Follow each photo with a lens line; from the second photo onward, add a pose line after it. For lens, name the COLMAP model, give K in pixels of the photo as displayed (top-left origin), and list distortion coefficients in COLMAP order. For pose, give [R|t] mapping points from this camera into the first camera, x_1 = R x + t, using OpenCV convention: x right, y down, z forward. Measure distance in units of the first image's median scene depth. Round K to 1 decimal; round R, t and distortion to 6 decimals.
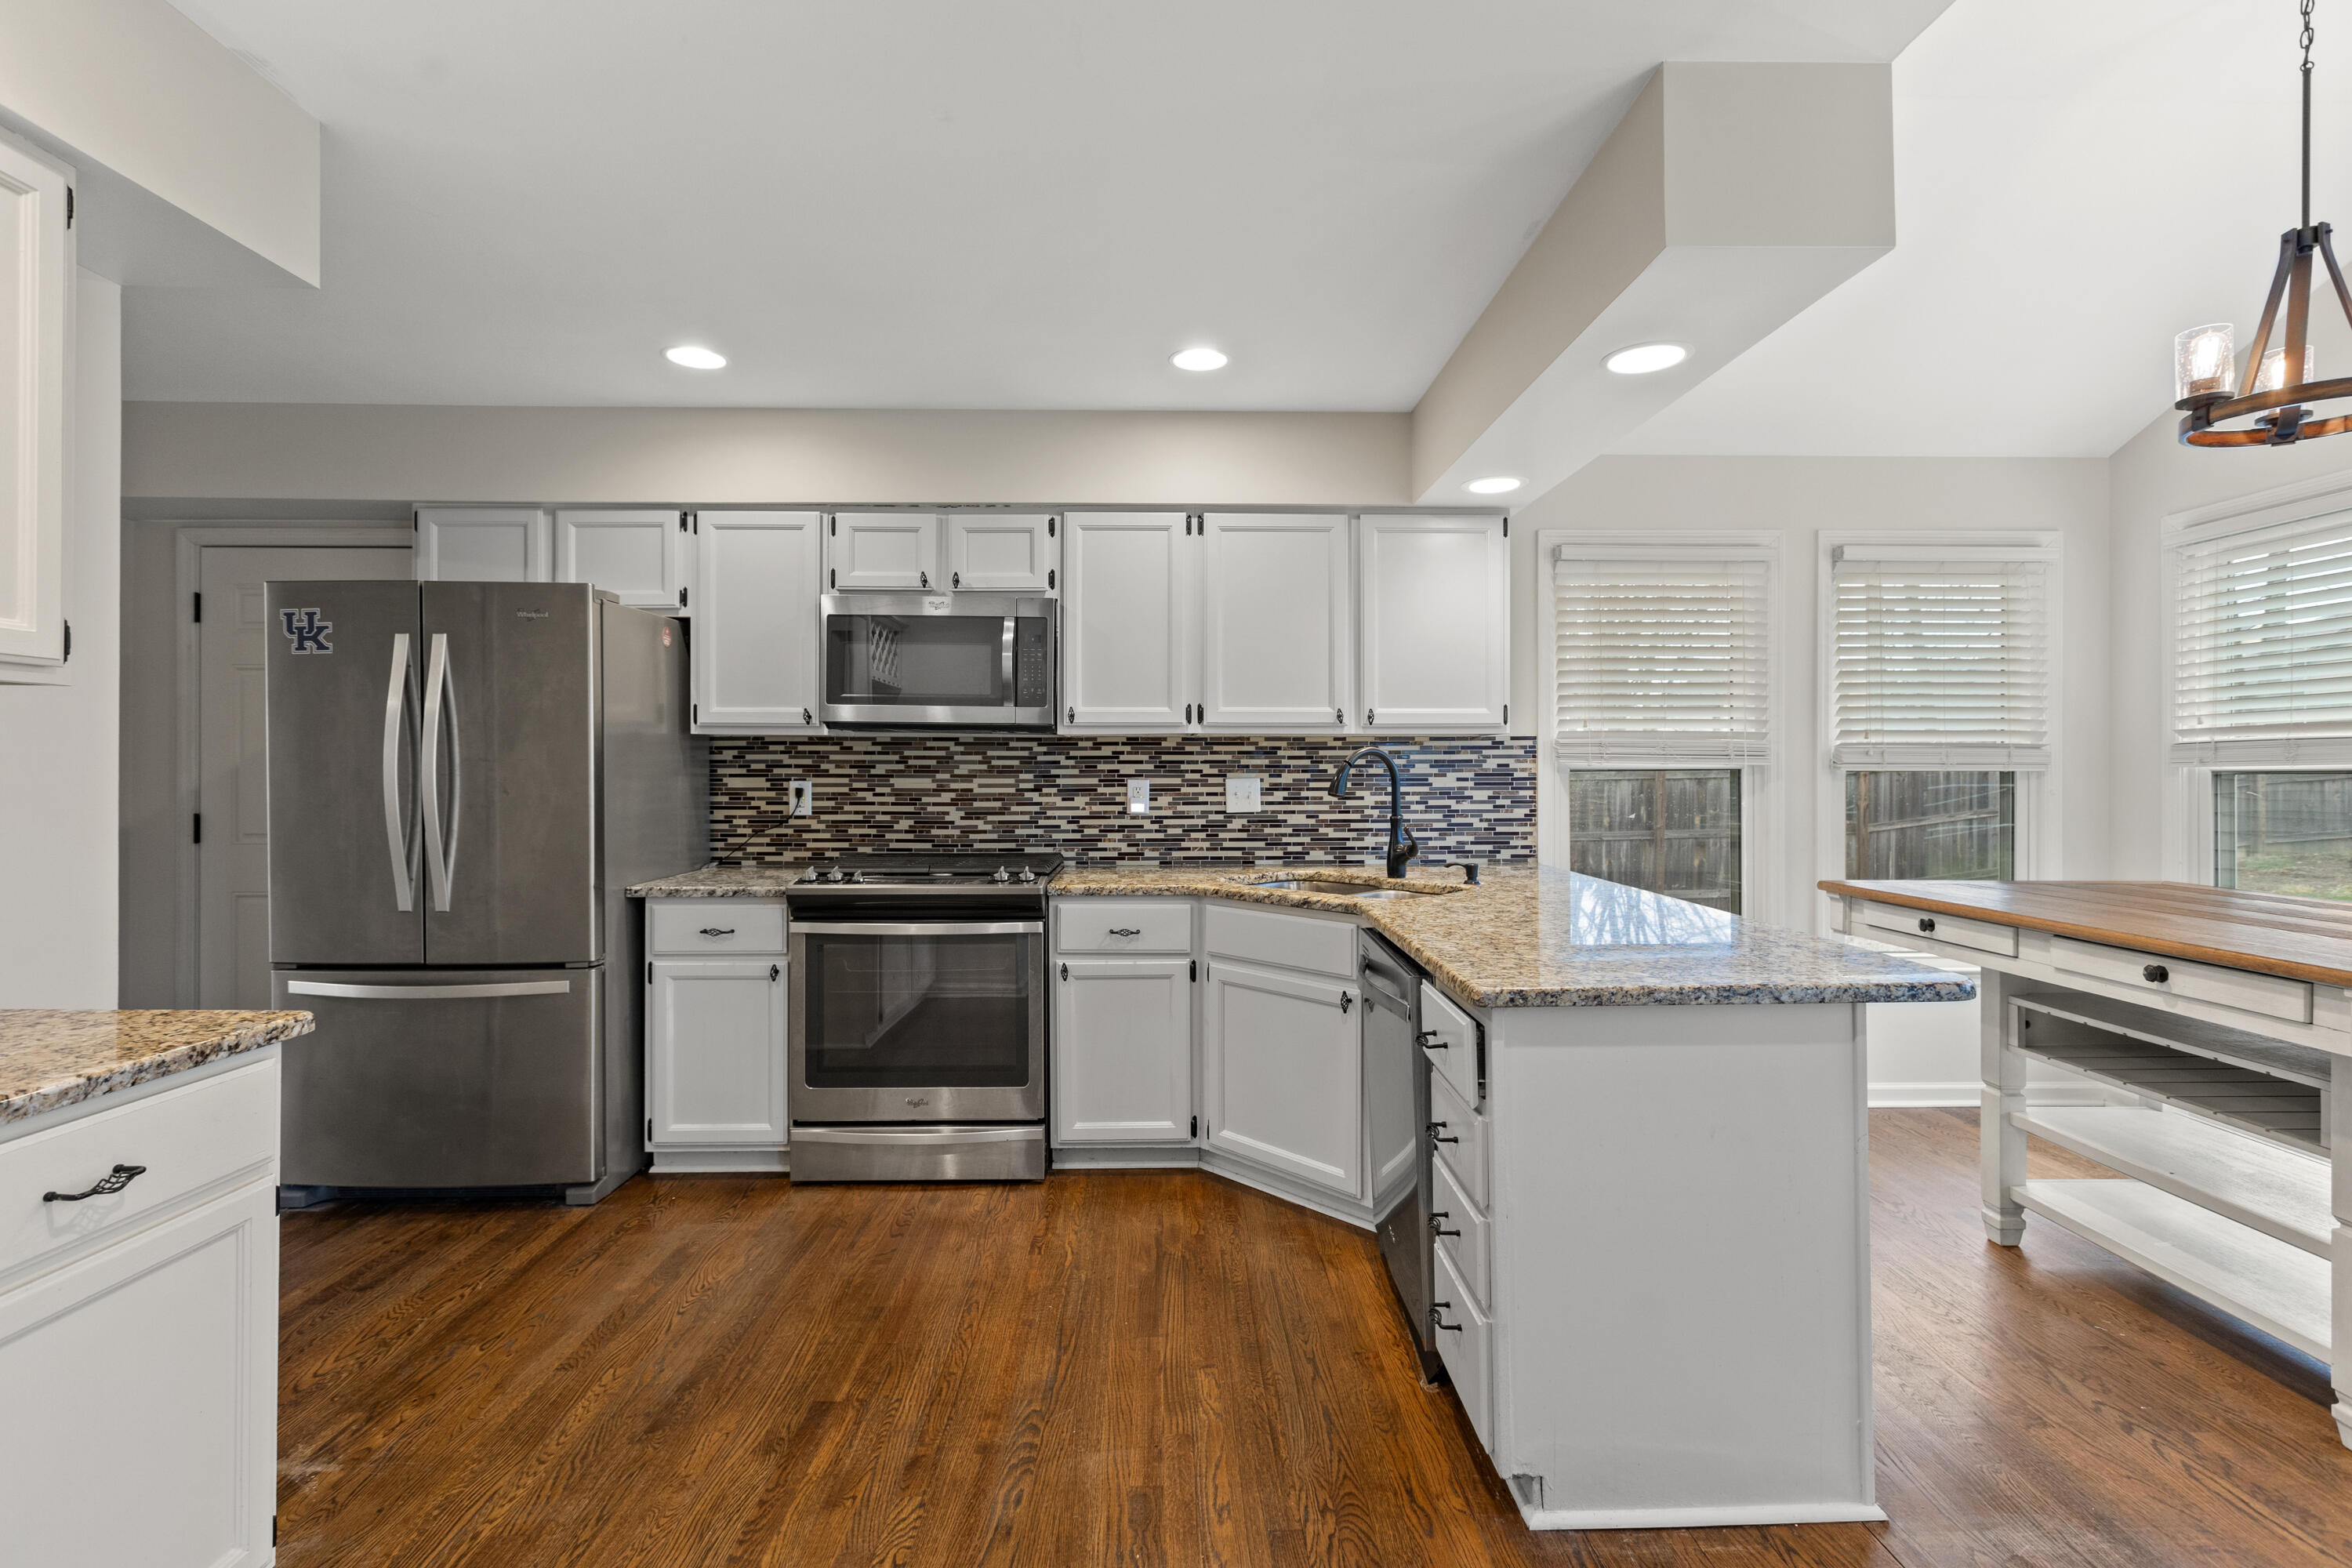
lens RADIAL K [[1075.5, 0, 1182.0], [0, 1075.5, 773.0], [0, 0, 1]] dist [0.003435, -0.000701]
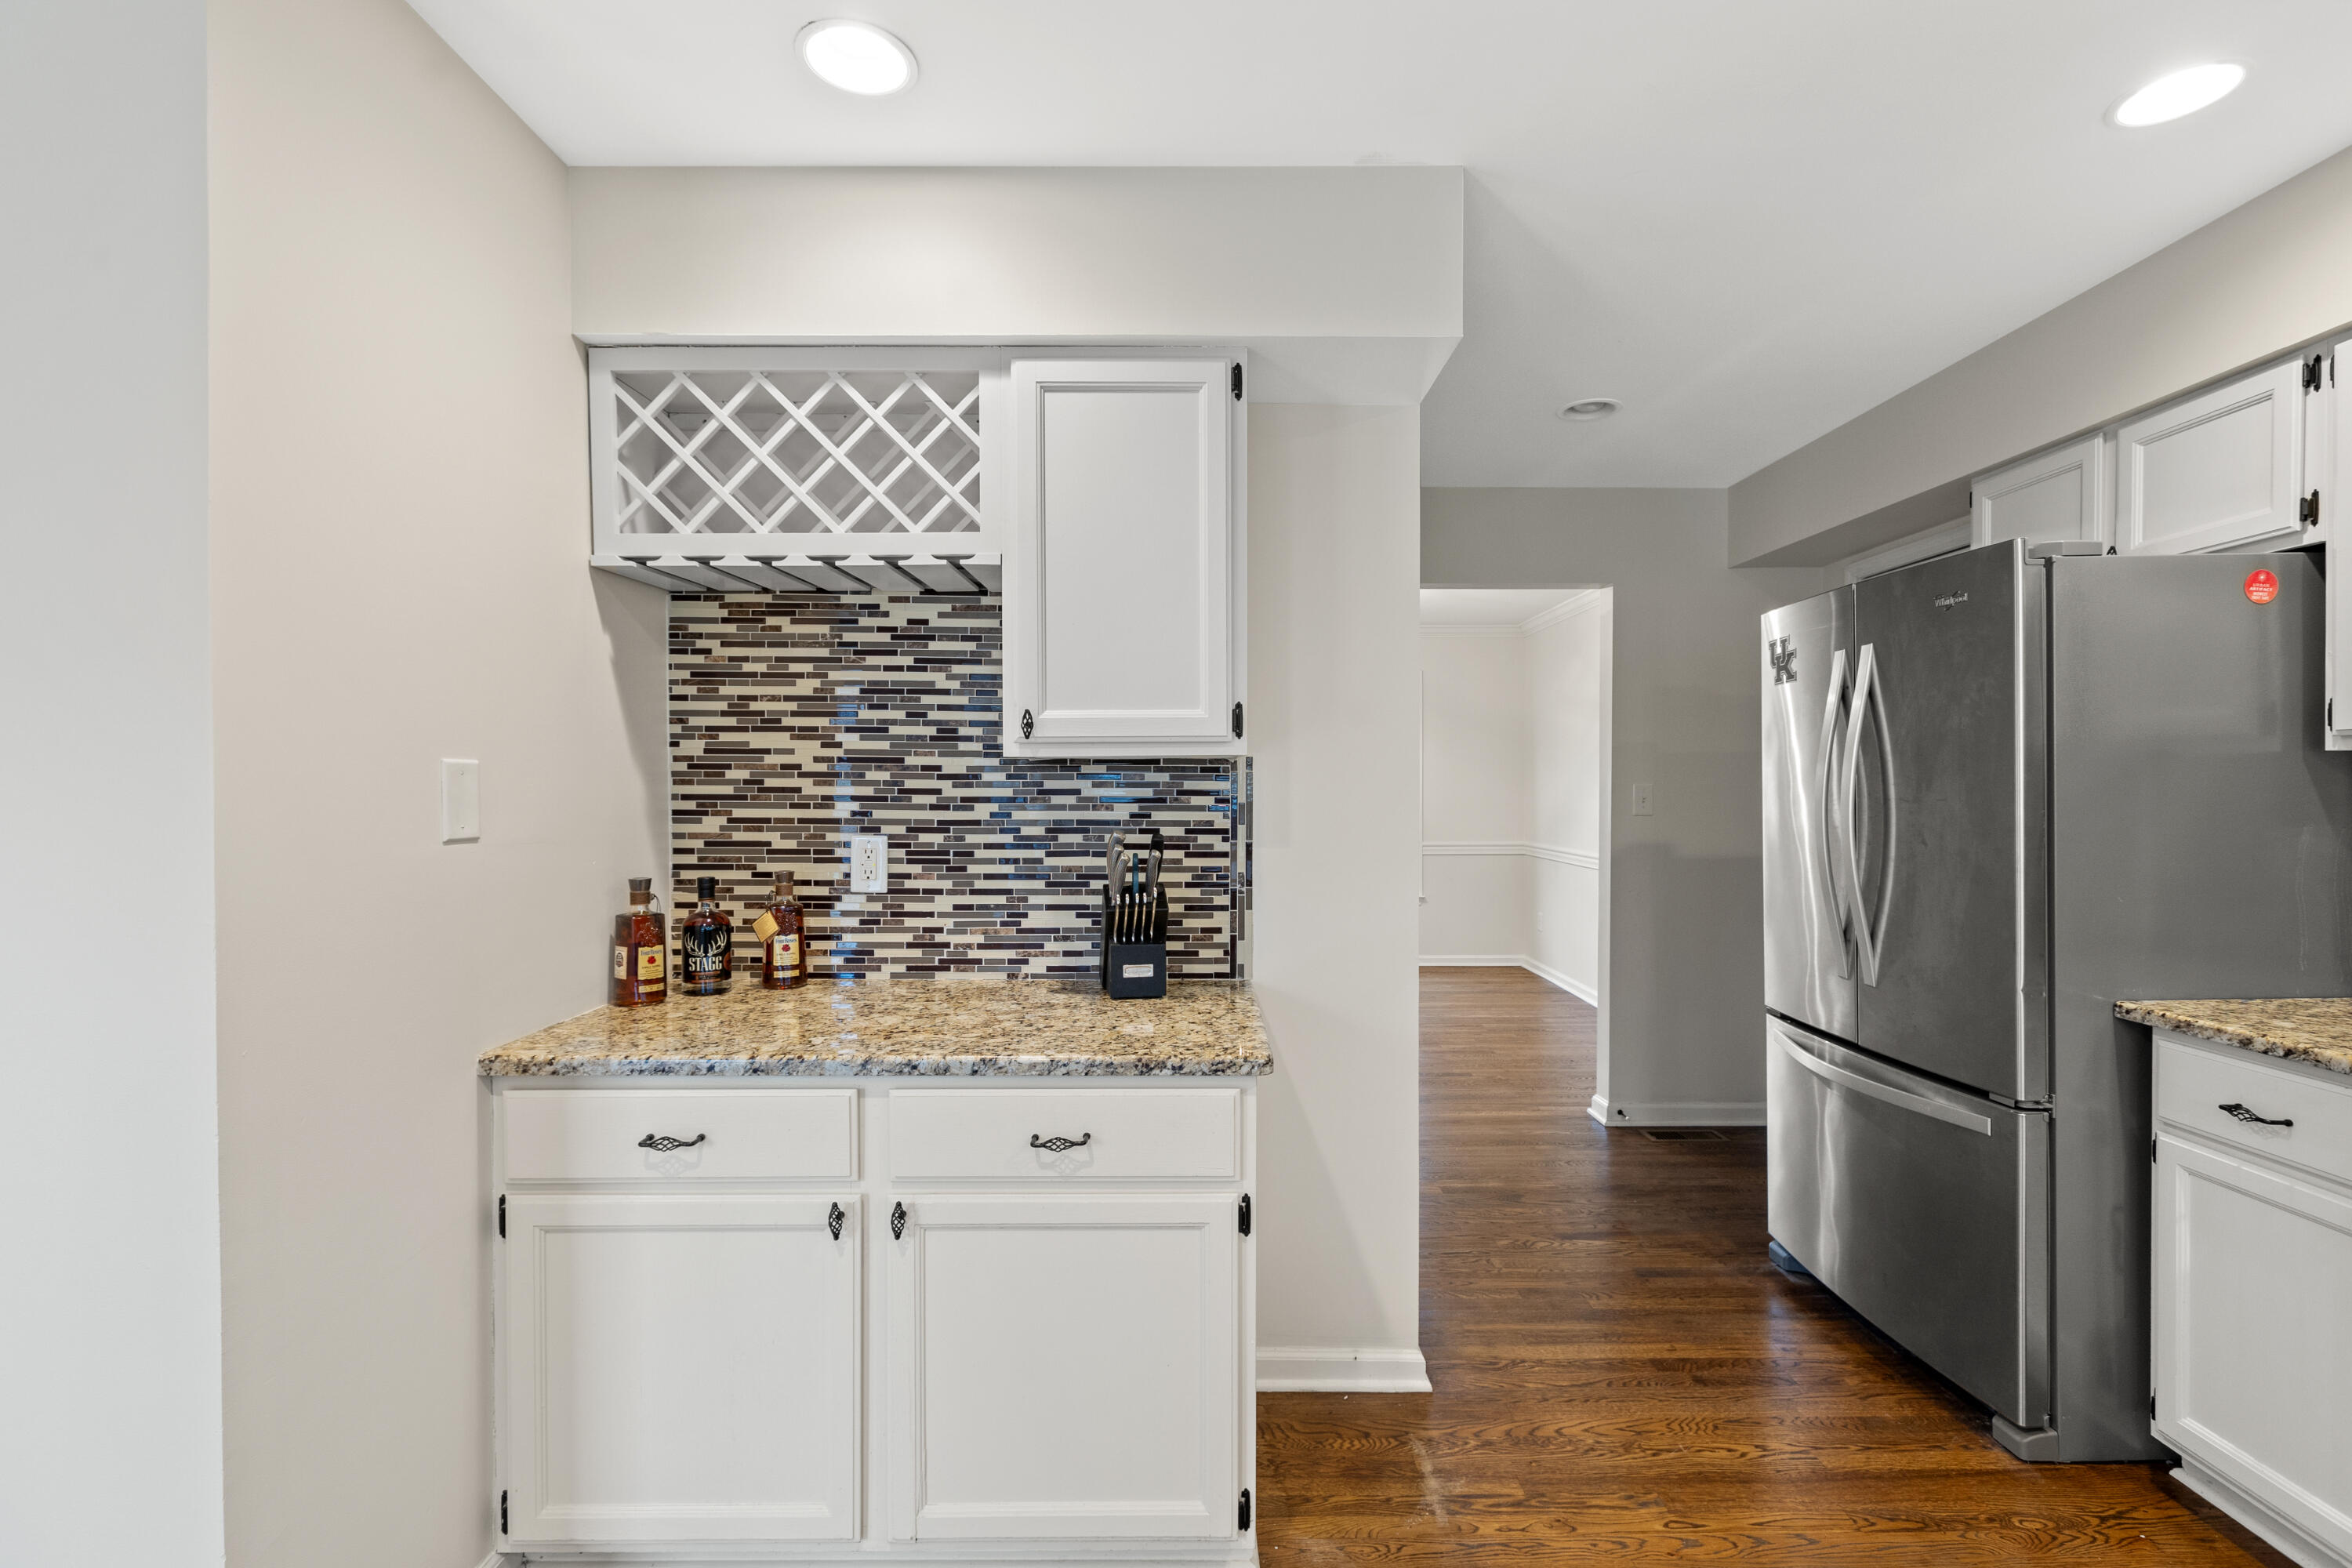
lens RADIAL K [[1075.5, 0, 1195.8], [0, 1075.5, 797.5], [0, 0, 1]] dist [0.003435, -0.000701]
pose [[-0.011540, 0.011583, -0.999866, 0.129960], [0.002644, 0.999930, 0.011554, -0.023753], [0.999930, -0.002510, -0.011570, 0.493801]]
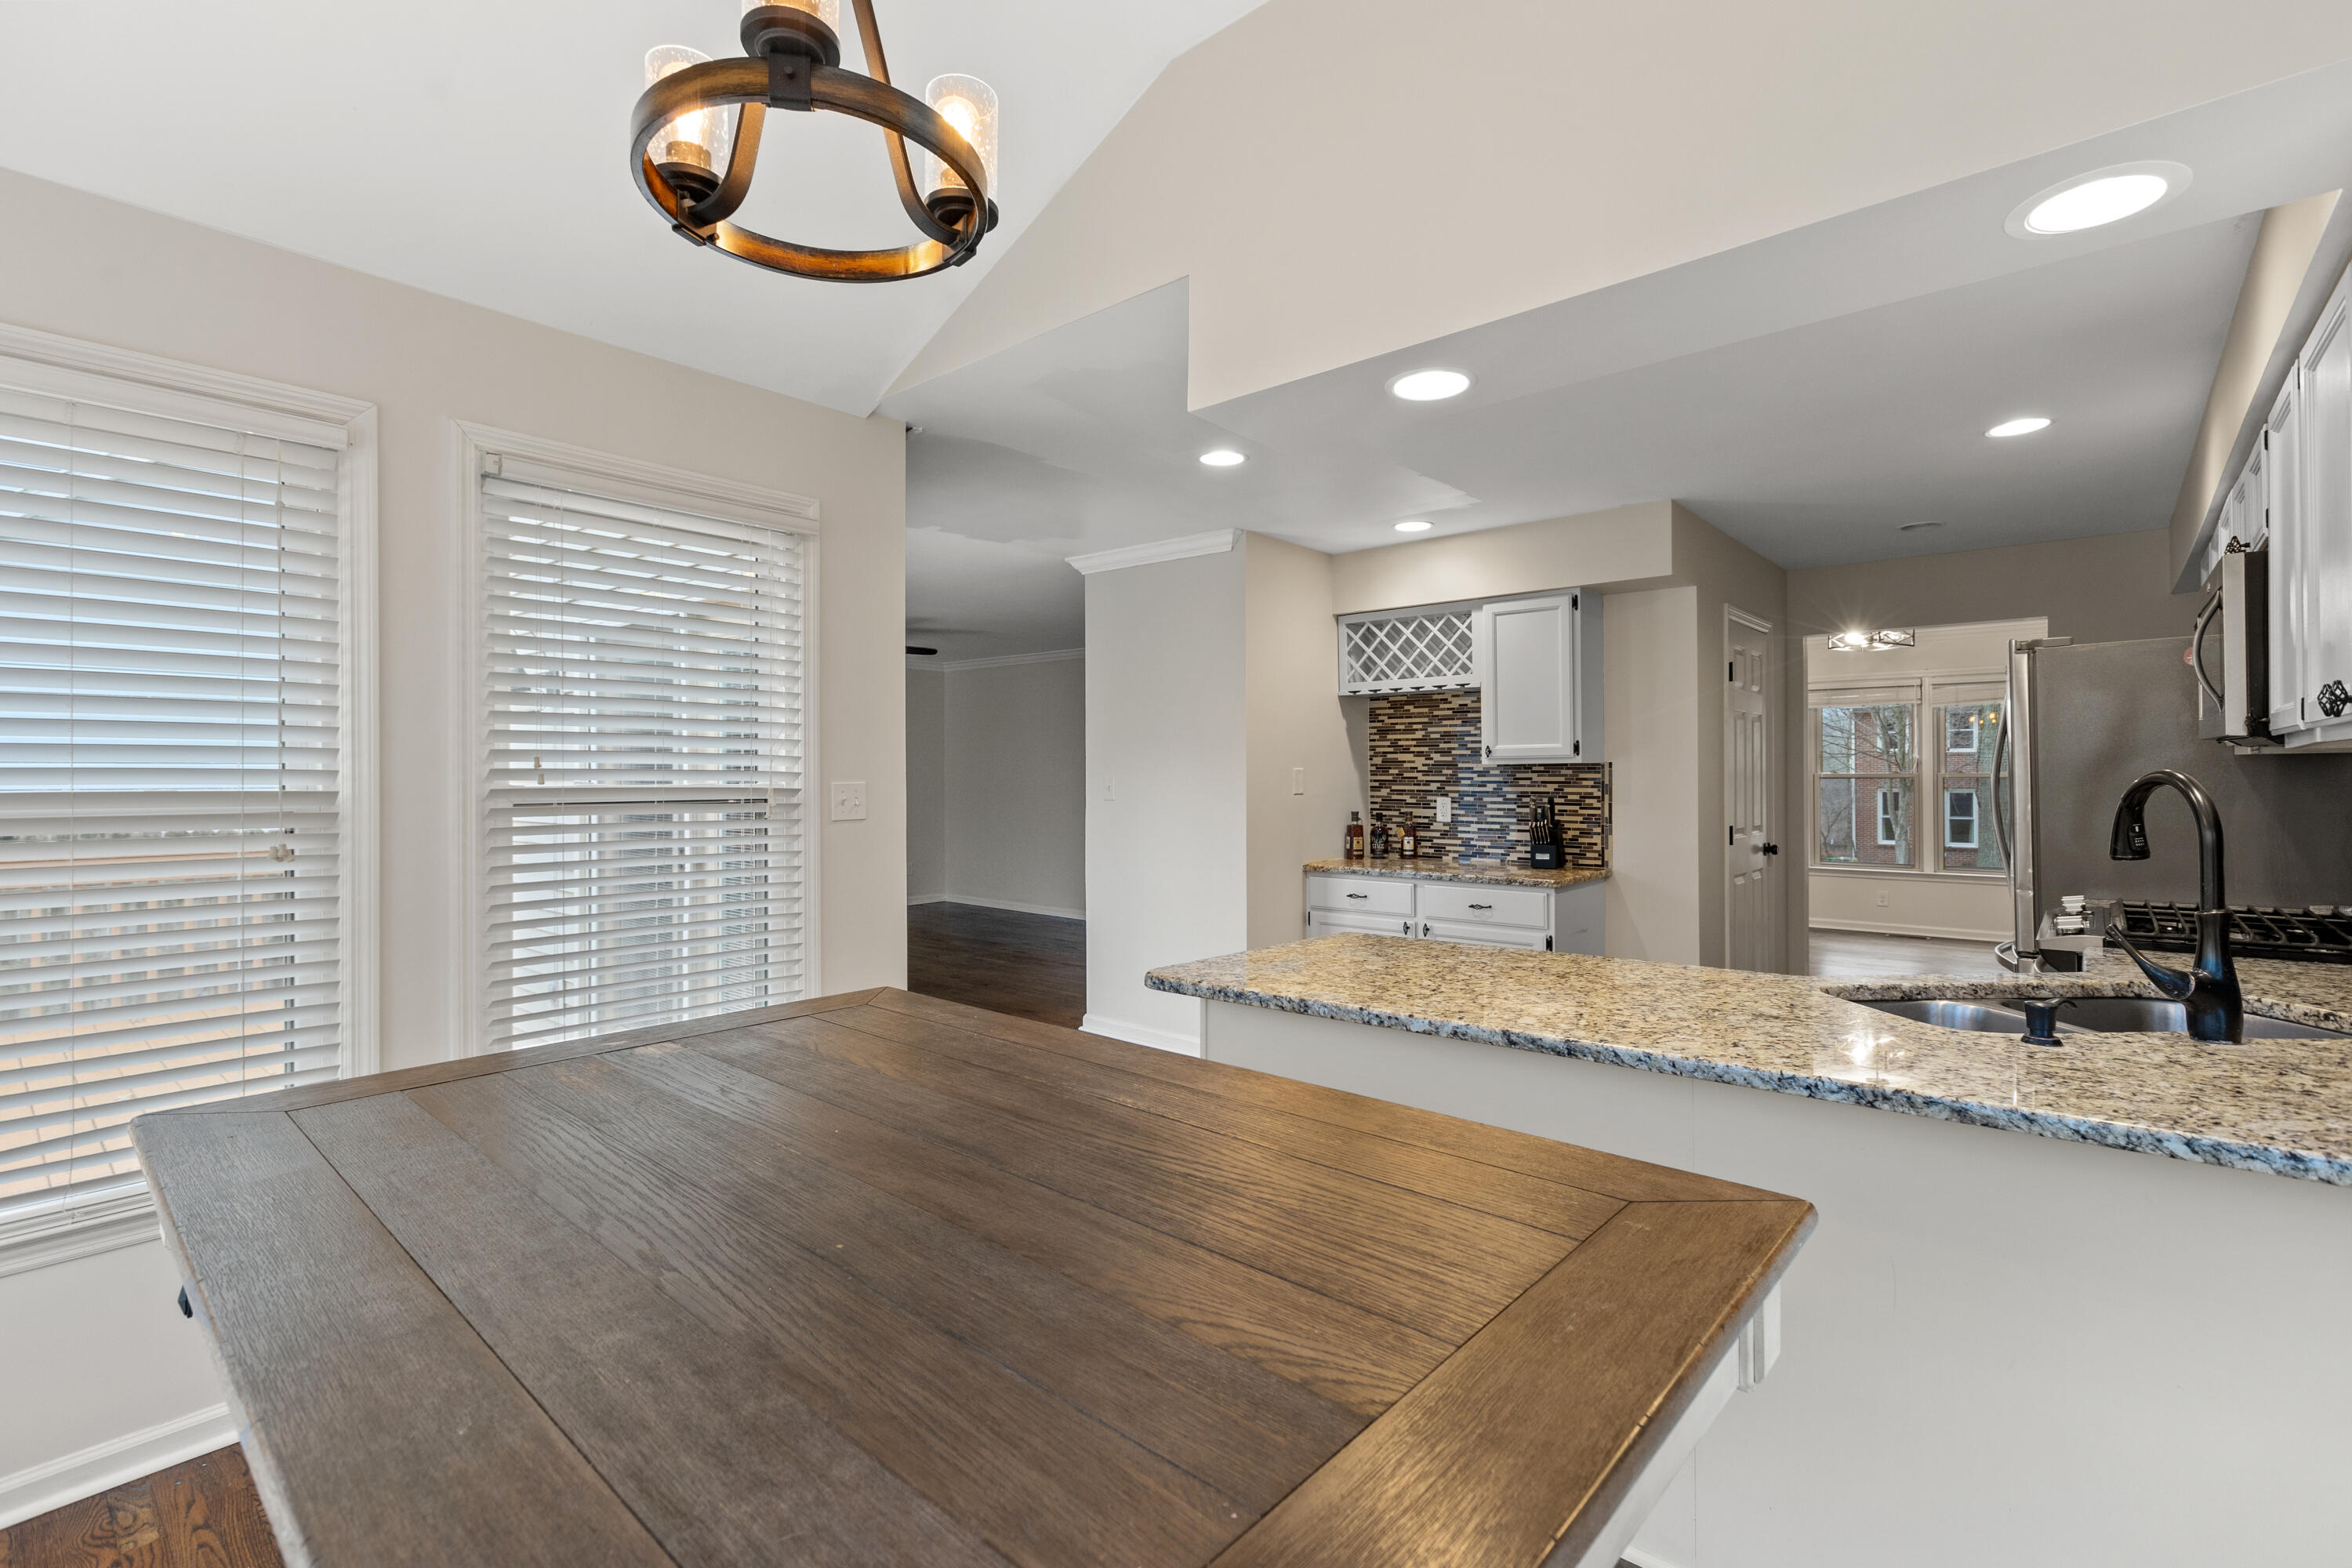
lens RADIAL K [[1075.5, 0, 1176.2], [0, 1075.5, 780.9], [0, 0, 1]] dist [0.003435, -0.000701]
pose [[-0.666155, 0.007075, -0.745780, 0.877308], [0.005229, 0.999975, 0.004817, -0.026475], [0.745795, -0.000691, -0.666175, 1.026965]]
